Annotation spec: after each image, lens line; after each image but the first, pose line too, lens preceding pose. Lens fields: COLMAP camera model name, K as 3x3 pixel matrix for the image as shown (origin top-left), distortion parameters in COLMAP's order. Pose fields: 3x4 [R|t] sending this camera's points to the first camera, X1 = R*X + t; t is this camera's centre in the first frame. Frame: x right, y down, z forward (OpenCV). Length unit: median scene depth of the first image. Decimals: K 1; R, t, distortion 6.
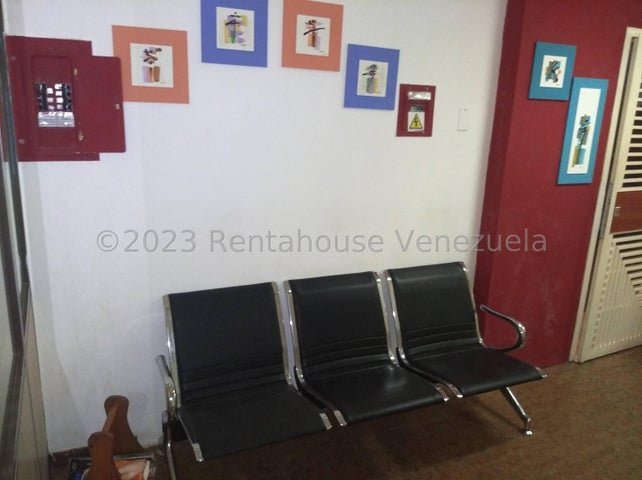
lens RADIAL K [[523.9, 0, 321.0], [0, 523.9, 240.0], [0, 0, 1]] dist [0.070394, -0.120860]
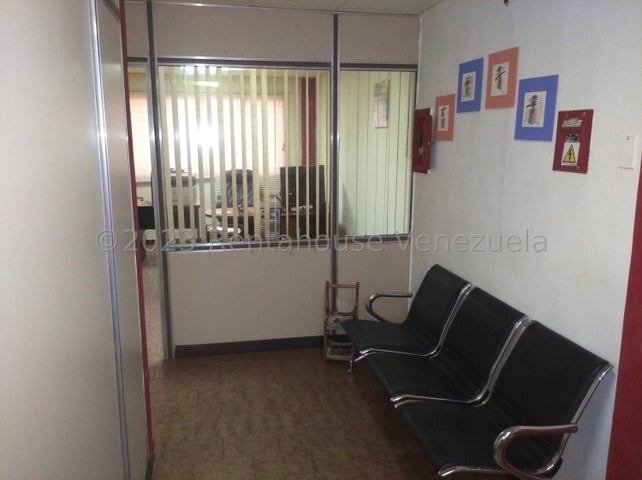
lens RADIAL K [[523.9, 0, 321.0], [0, 523.9, 240.0], [0, 0, 1]] dist [0.070394, -0.120860]
pose [[-0.226245, 0.148992, -0.962608, 1.143882], [-0.257840, 0.943822, 0.206685, -0.177201], [0.939325, 0.294960, -0.175119, 0.861378]]
